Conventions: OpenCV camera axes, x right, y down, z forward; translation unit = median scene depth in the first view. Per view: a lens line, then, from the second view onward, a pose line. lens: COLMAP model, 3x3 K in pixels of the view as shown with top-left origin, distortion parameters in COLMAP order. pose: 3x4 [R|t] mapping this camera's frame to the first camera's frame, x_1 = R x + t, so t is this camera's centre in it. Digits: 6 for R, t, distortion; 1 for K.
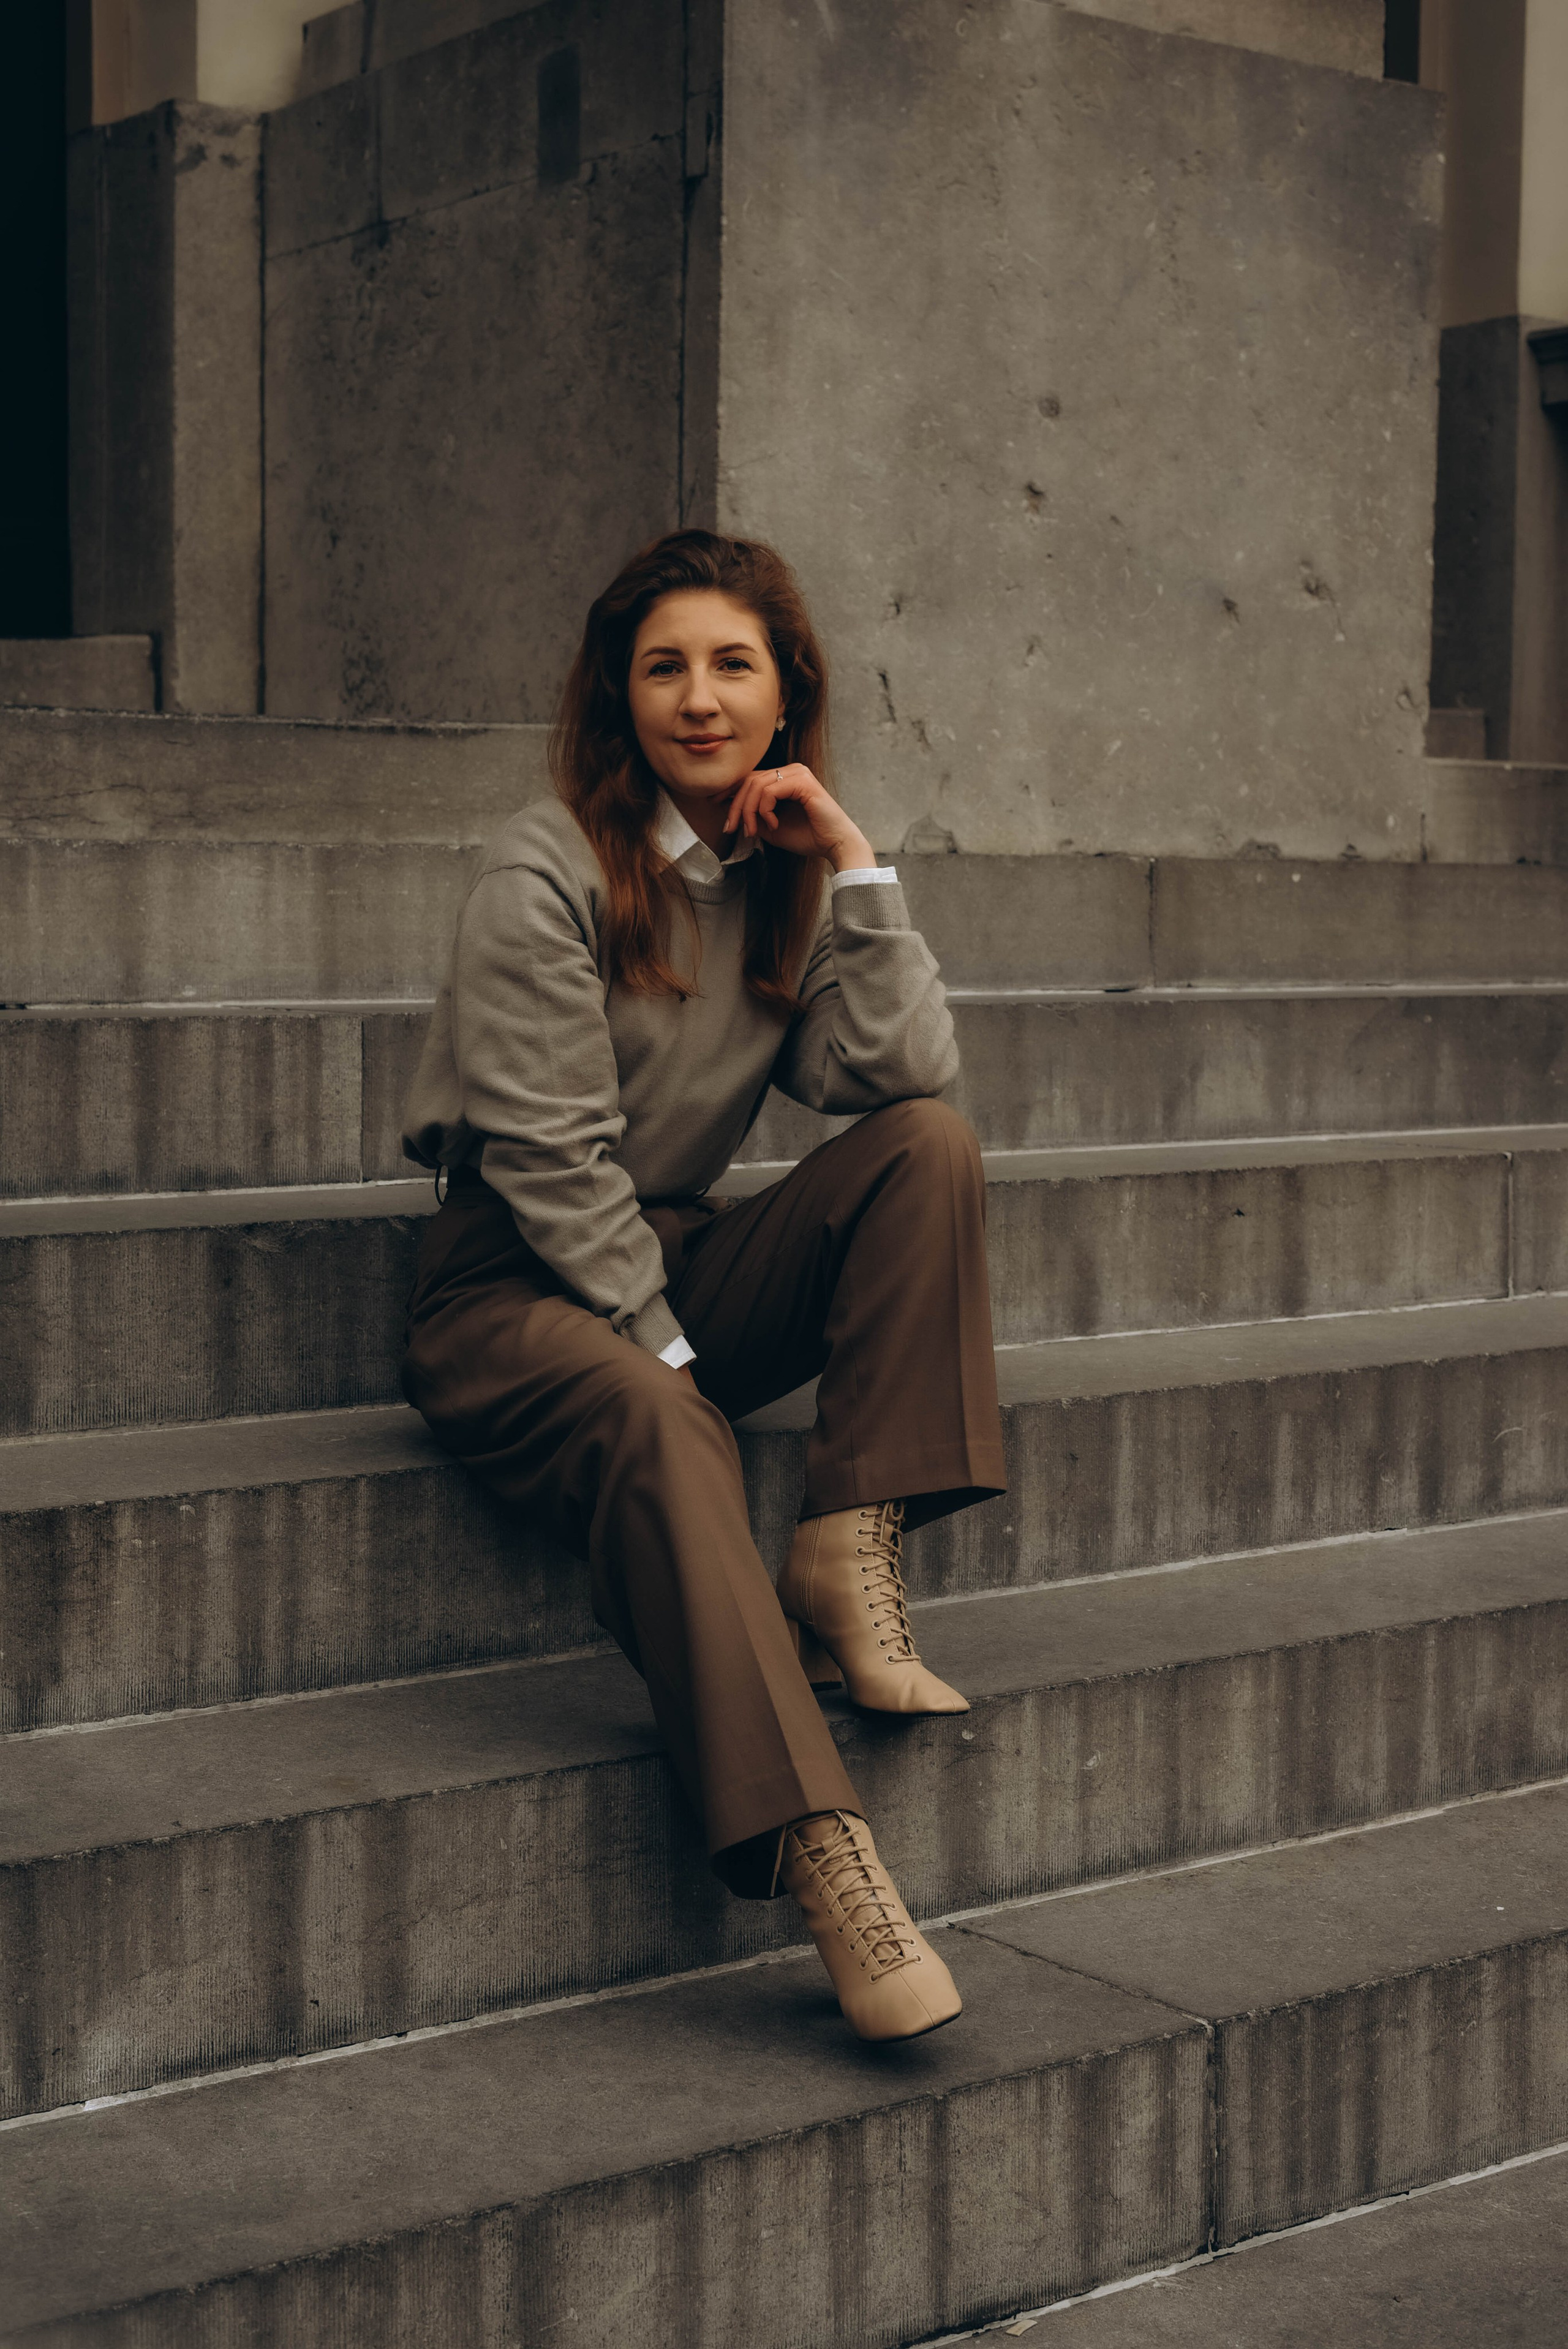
lens RADIAL K [[3461.3, 0, 784.0], [0, 3461.3, 1174.5], [0, 0, 1]] dist [-0.007187, -0.000475]
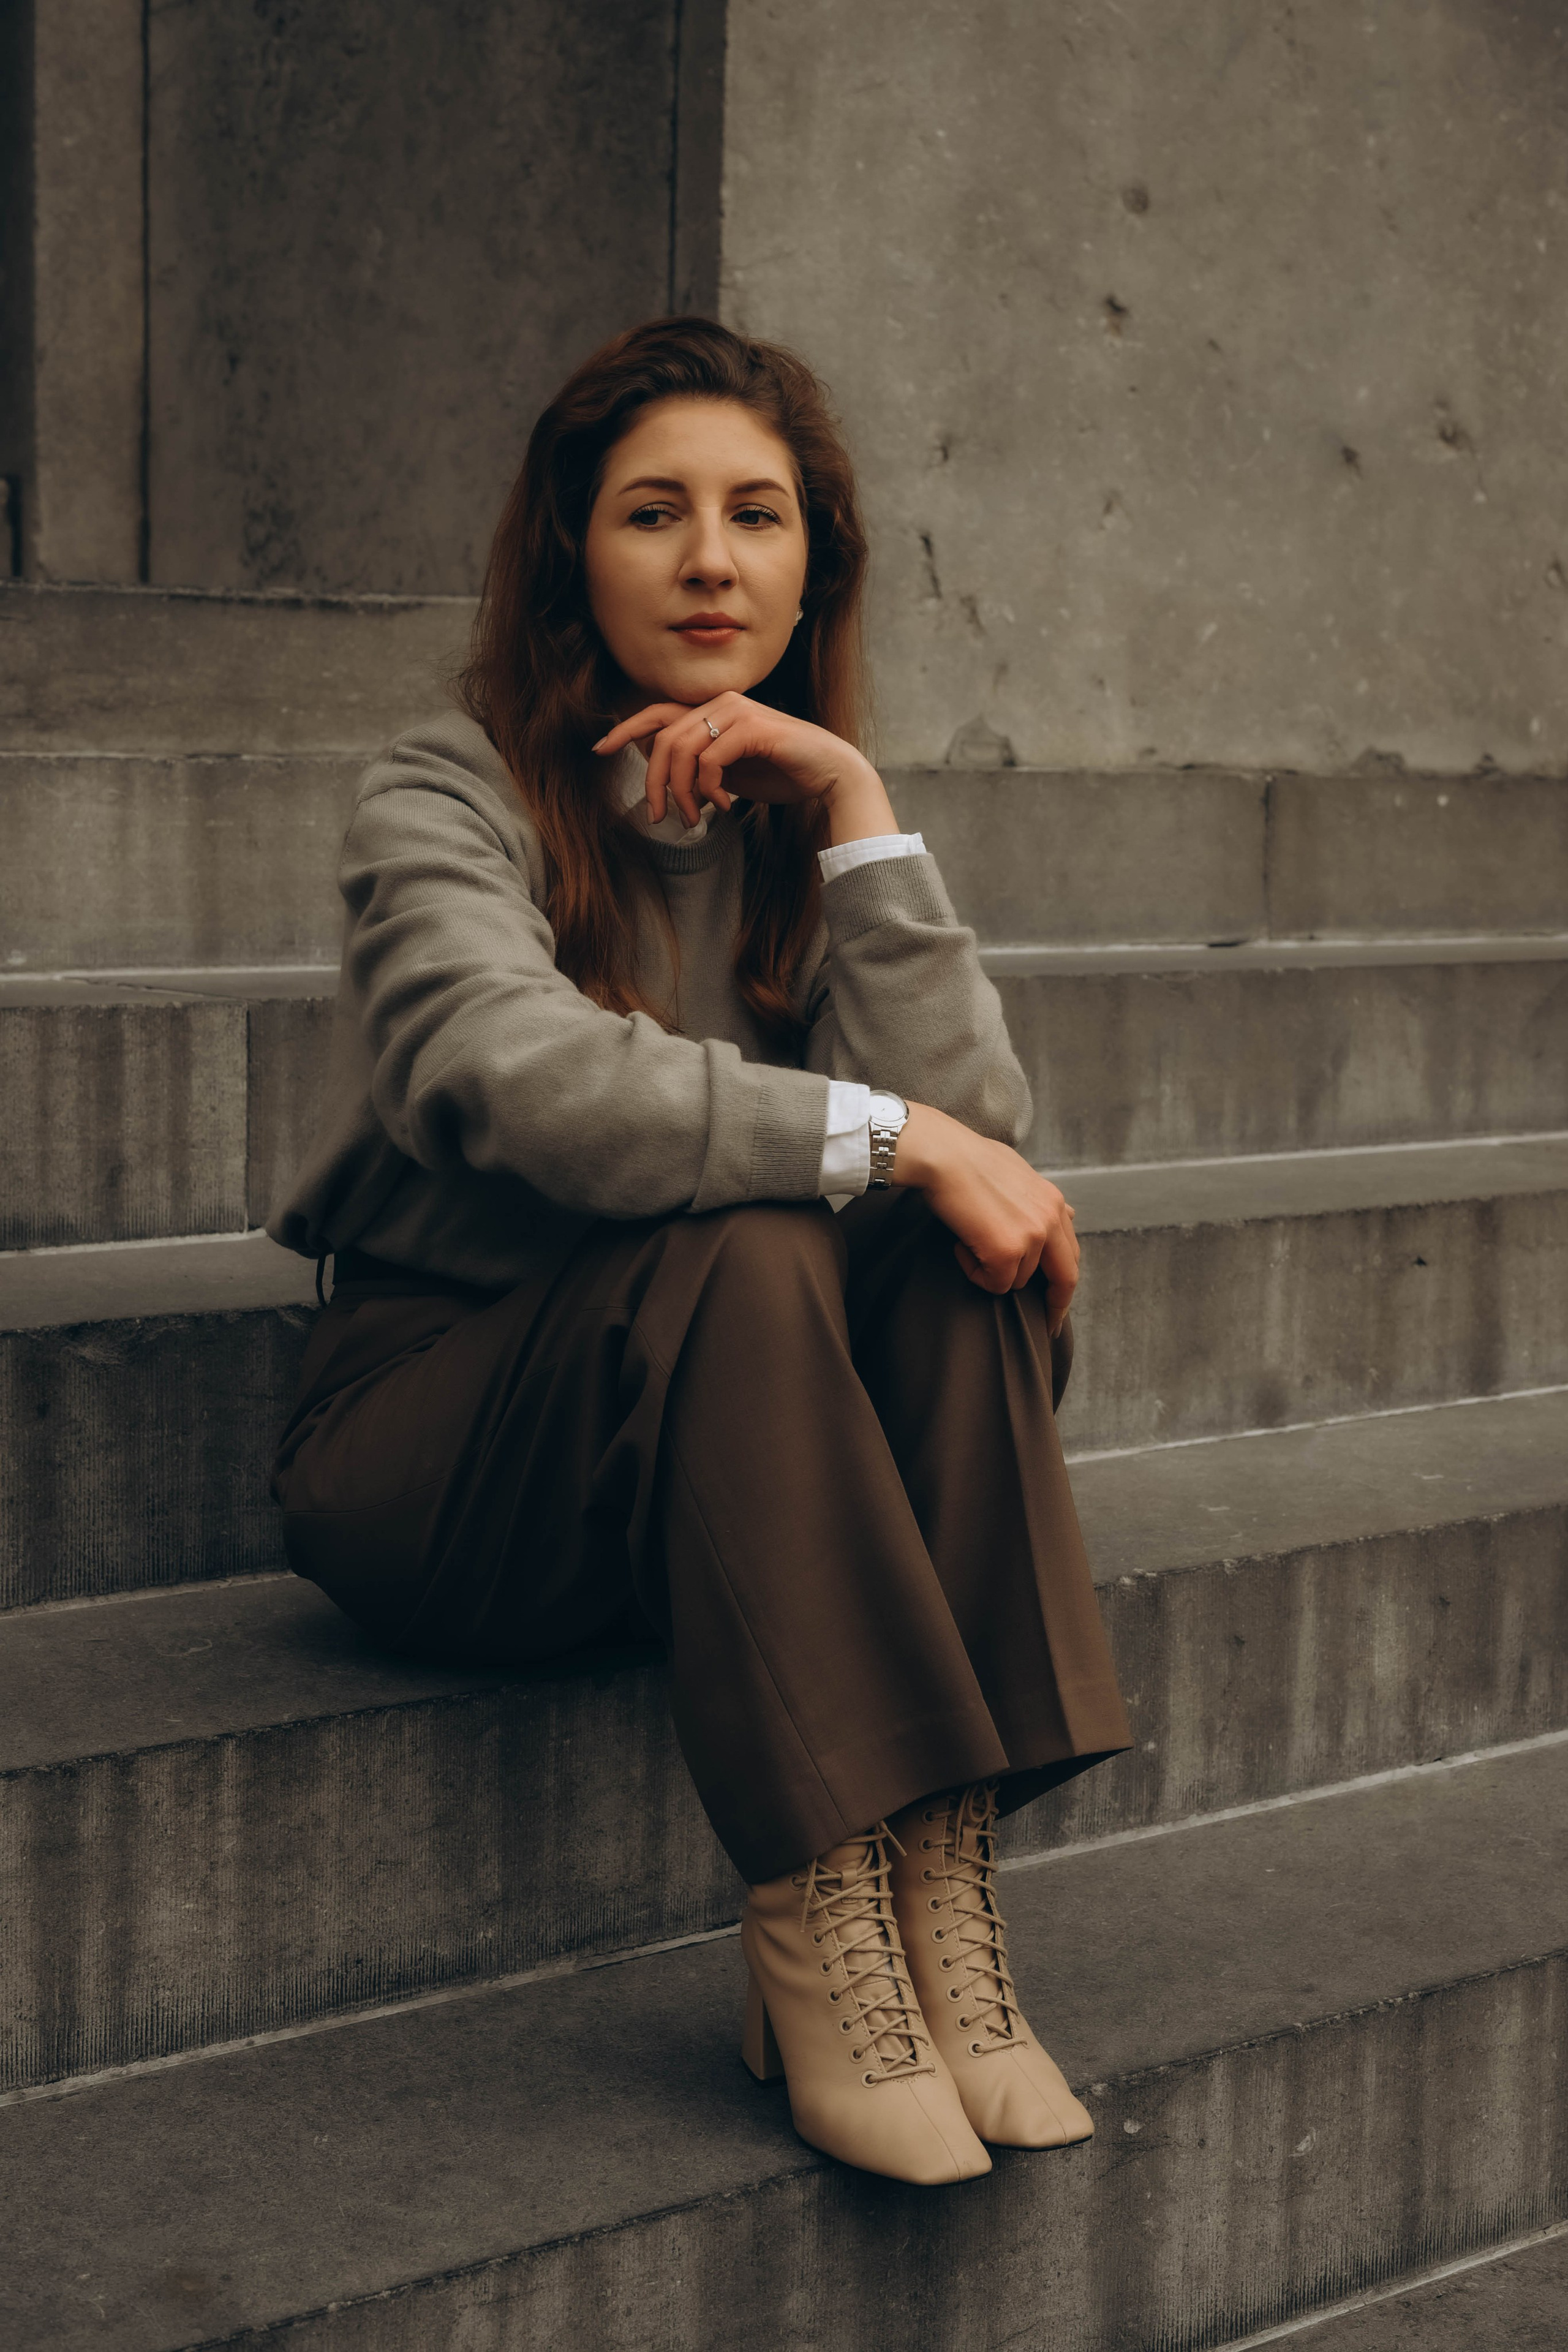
lens RADIAL K [[3465.8, 0, 784.0], [0, 3465.8, 1176.0], [0, 0, 1]] dist [-0.007187, -0.000475]
pose [[0.999800, 0.006937, 0.018743, -0.019650], [-0.007656, 0.999227, 0.038570, -0.033167], [-0.018461, -0.038706, 0.999080, 0.233397]]
